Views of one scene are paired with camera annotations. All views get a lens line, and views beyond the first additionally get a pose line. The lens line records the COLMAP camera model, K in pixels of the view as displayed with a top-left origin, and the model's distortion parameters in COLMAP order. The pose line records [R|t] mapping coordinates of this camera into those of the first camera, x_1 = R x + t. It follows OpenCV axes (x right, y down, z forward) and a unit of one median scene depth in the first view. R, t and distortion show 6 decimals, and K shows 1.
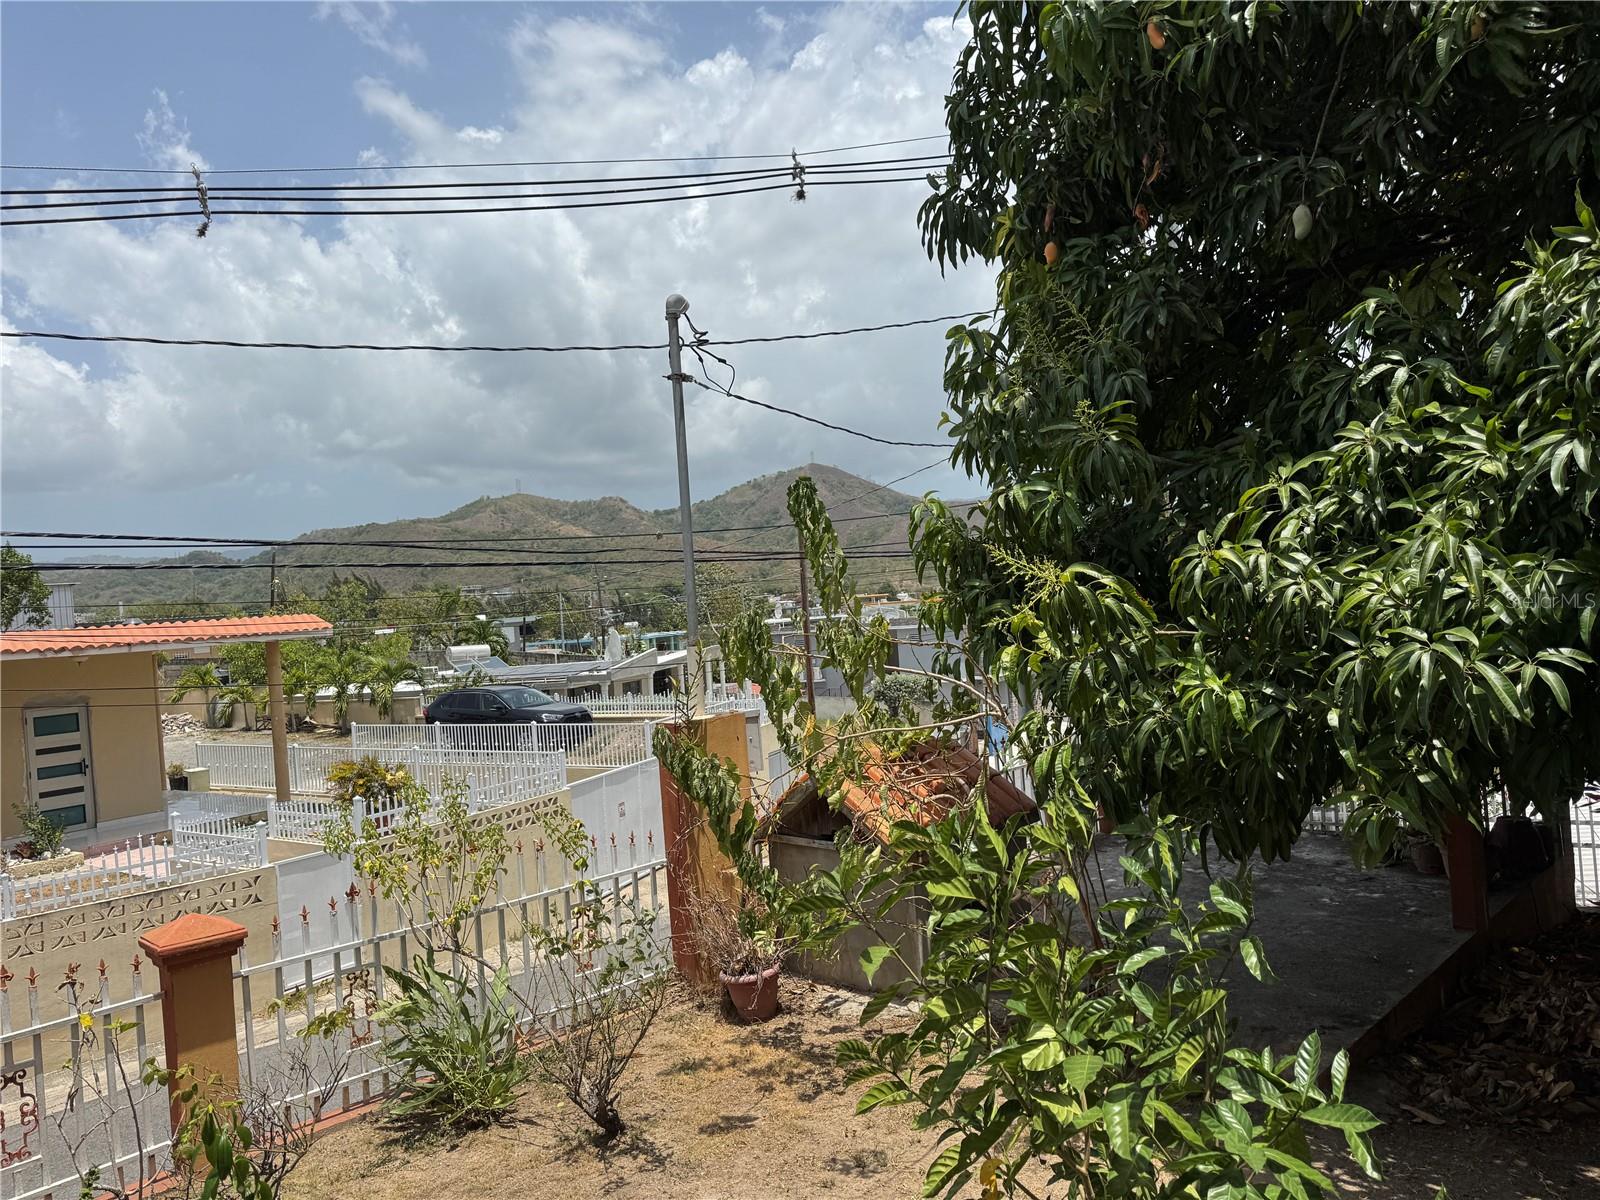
lens RADIAL K [[1131.6, 0, 797.2], [0, 1131.6, 611.9], [0, 0, 1]] dist [0.043924, -0.045732]
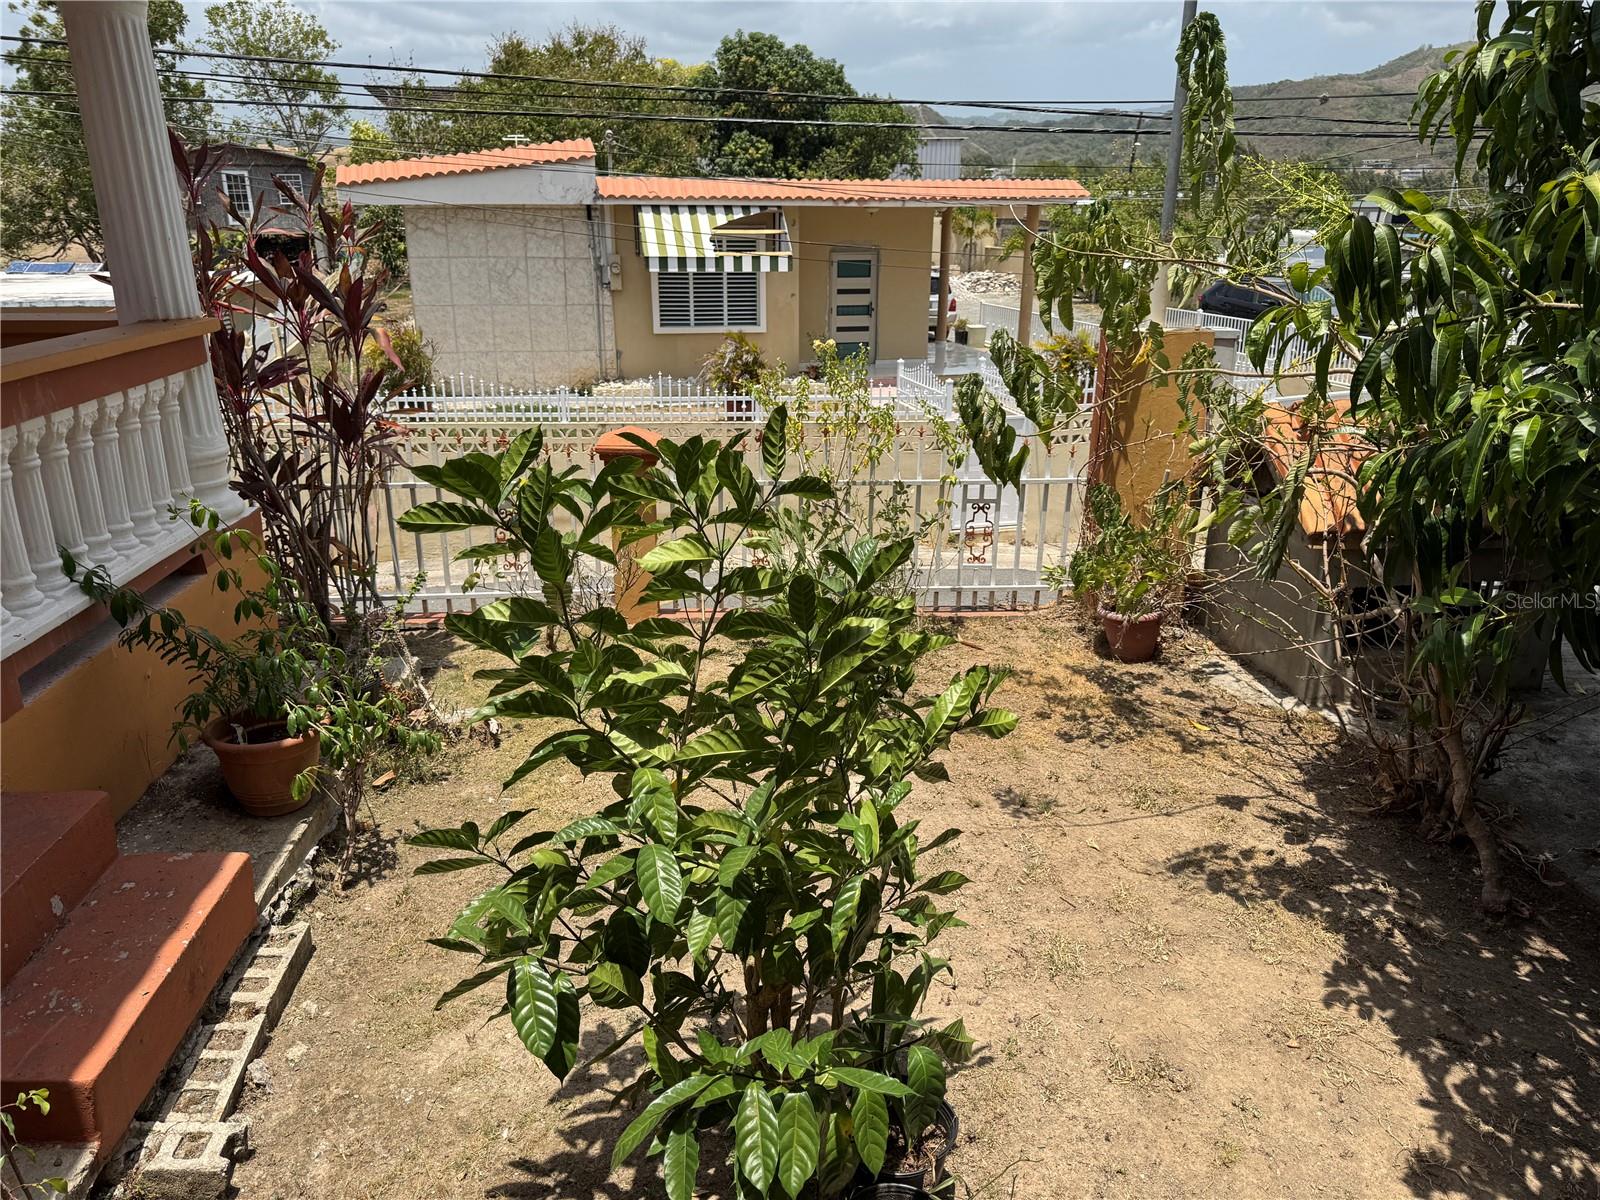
lens RADIAL K [[1131.6, 0, 808.2], [0, 1131.6, 621.2], [0, 0, 1]] dist [0.043924, -0.045732]
pose [[0.751931, 0.294141, -0.589983, 0.132355], [-0.064305, 0.923401, 0.378412, -0.006288], [0.656098, -0.246601, 0.713249, 0.063240]]
